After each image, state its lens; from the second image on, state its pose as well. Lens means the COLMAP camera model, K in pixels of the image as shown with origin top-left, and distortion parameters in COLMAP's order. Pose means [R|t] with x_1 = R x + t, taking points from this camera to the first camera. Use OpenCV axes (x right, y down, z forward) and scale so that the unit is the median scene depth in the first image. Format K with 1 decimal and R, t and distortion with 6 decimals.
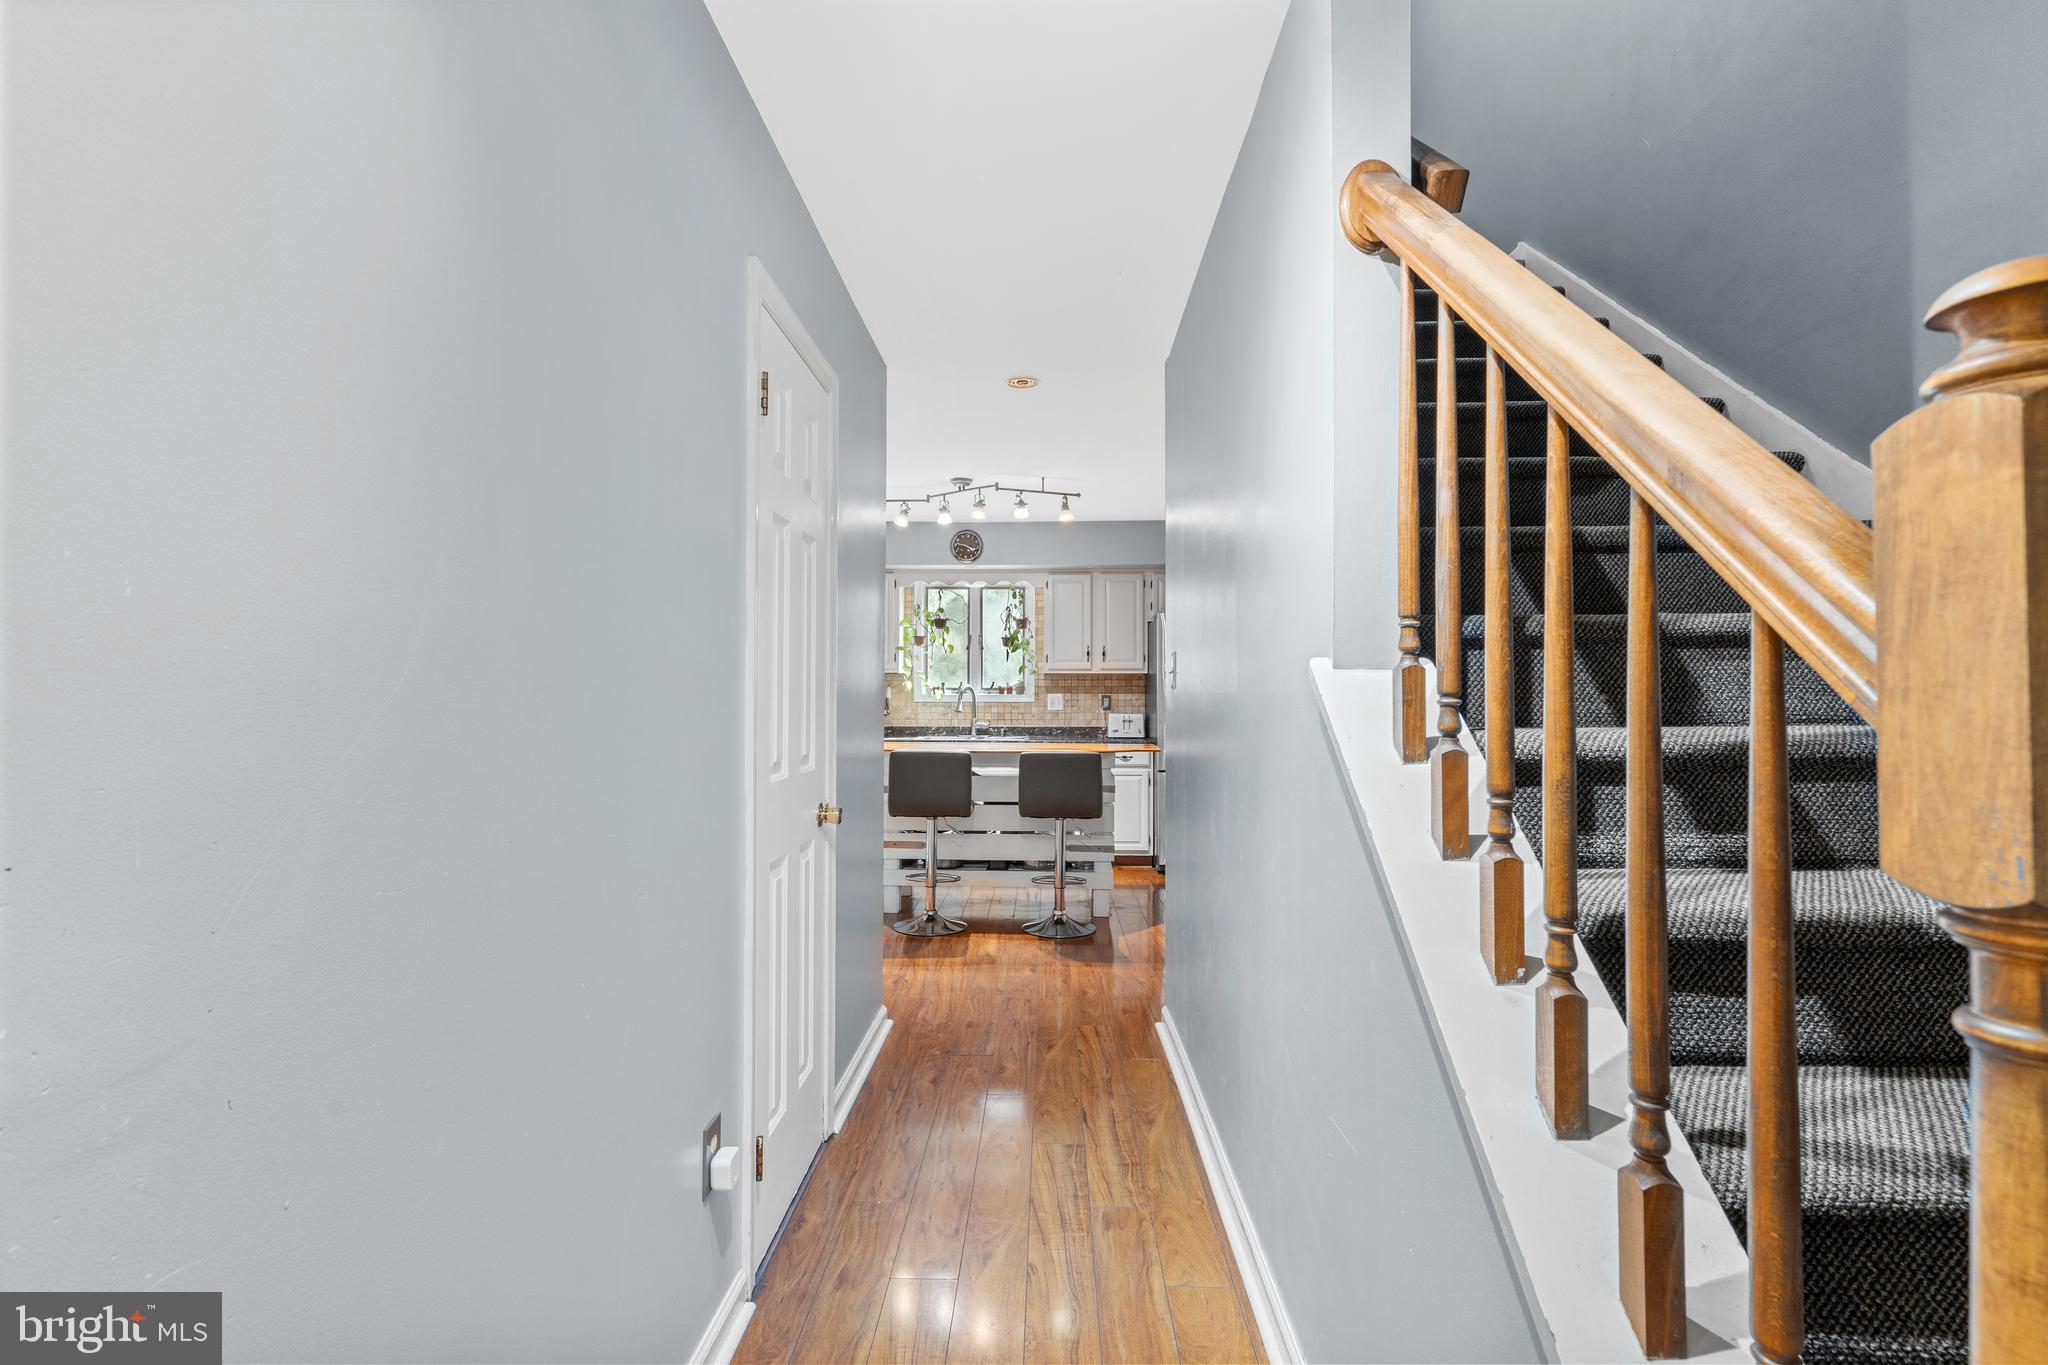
lens RADIAL K [[930.2, 0, 1025.2], [0, 930.2, 681.5], [0, 0, 1]] dist [-0.007028, 0.003618]
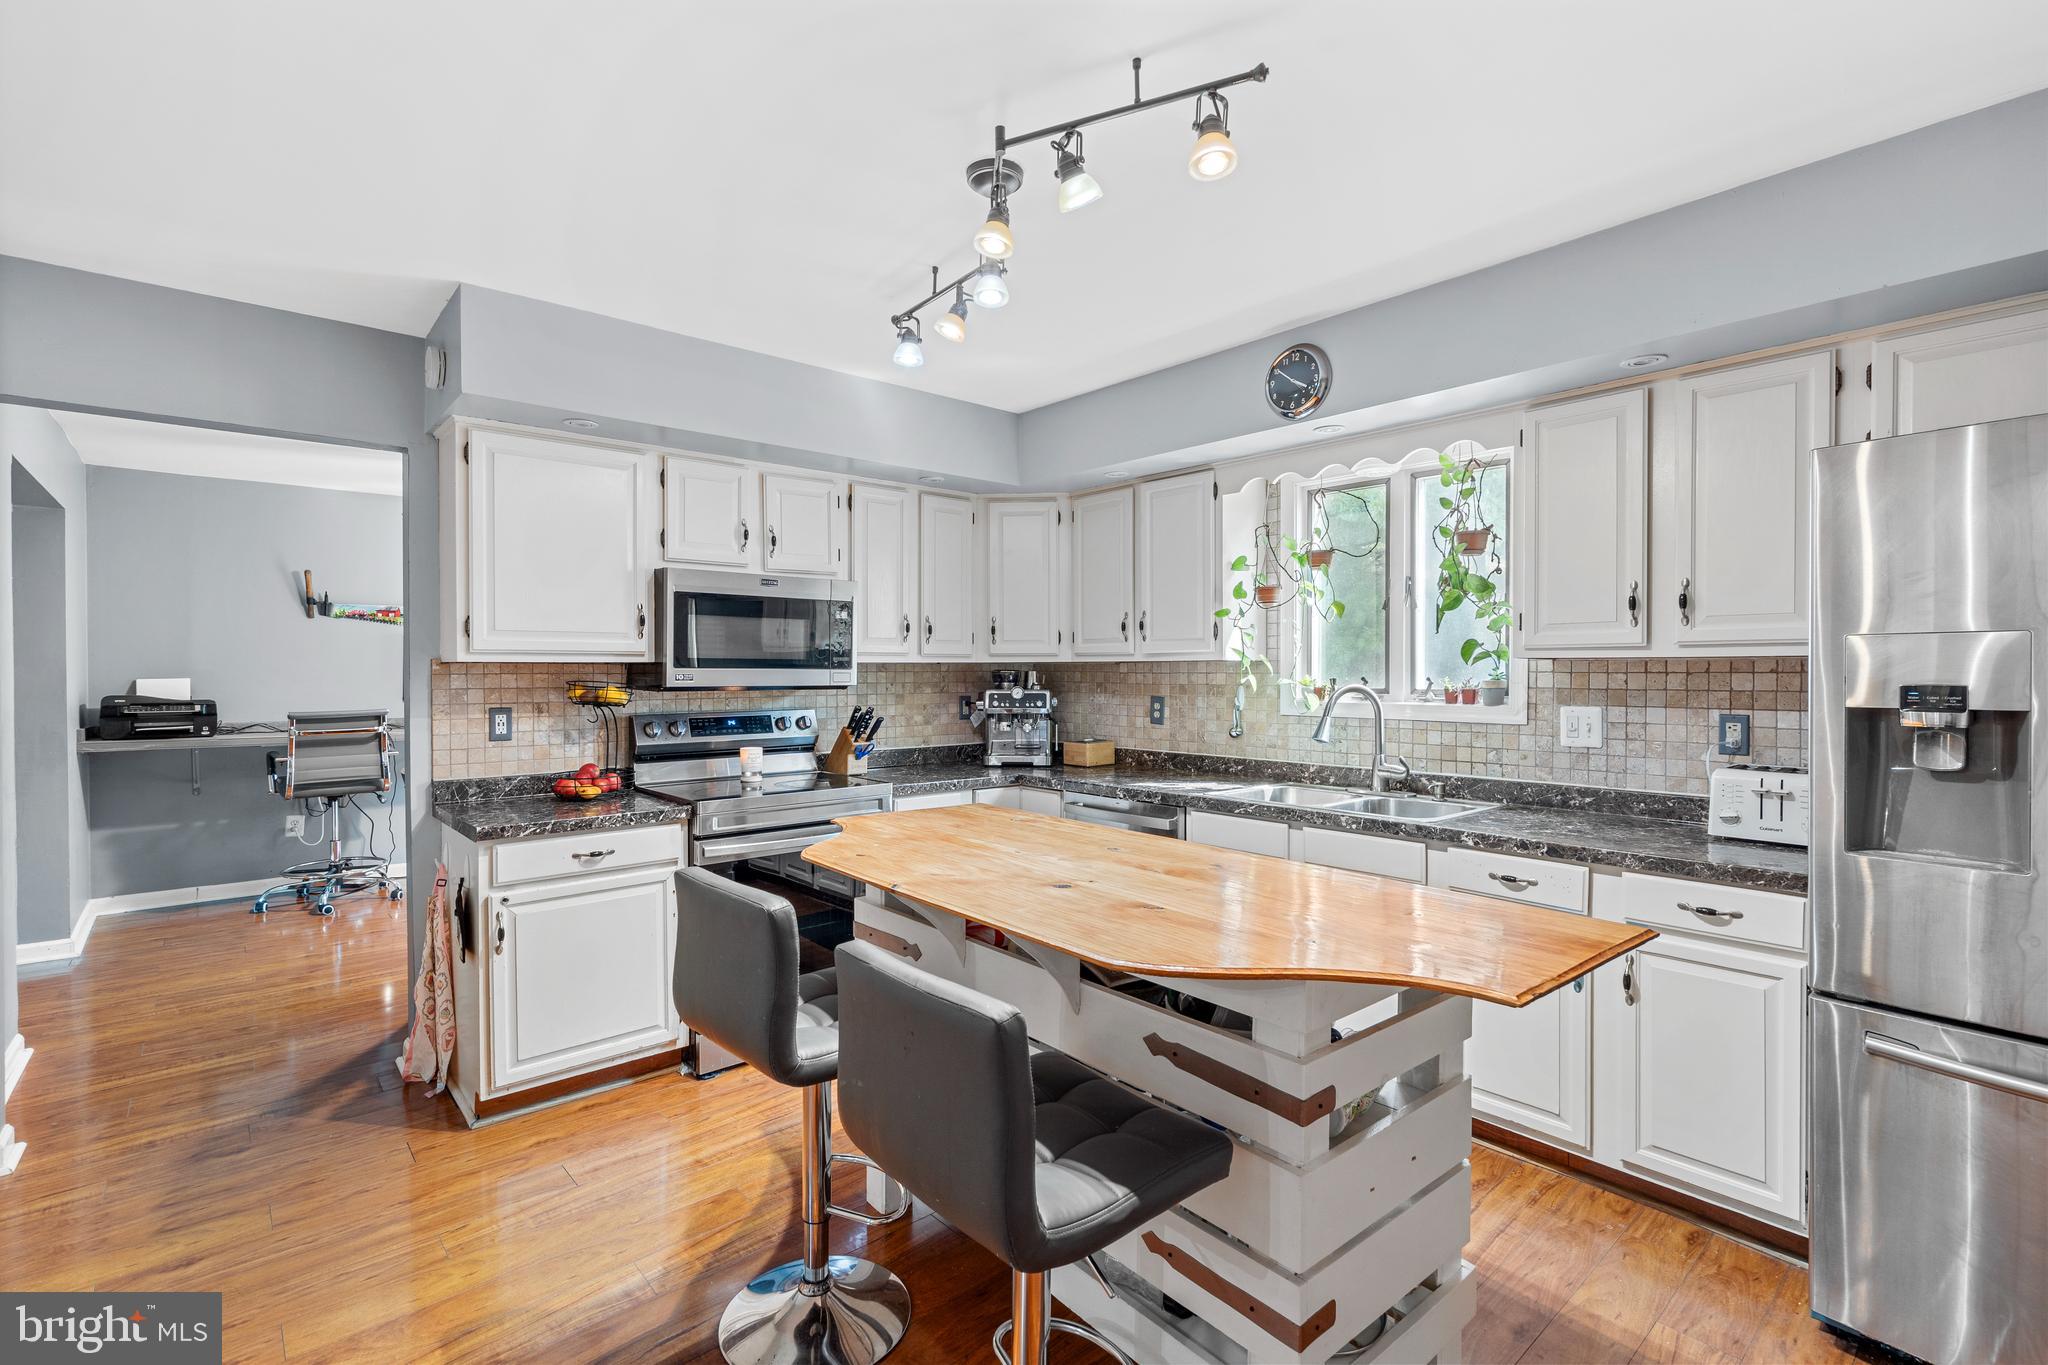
lens RADIAL K [[930.2, 0, 1025.3], [0, 930.2, 678.5], [0, 0, 1]] dist [-0.007028, 0.003618]
pose [[0.675580, 0.006036, -0.737262, 0.169334], [0.004426, 0.999915, 0.012242, -0.005409], [0.737274, -0.011533, 0.675496, 0.540173]]
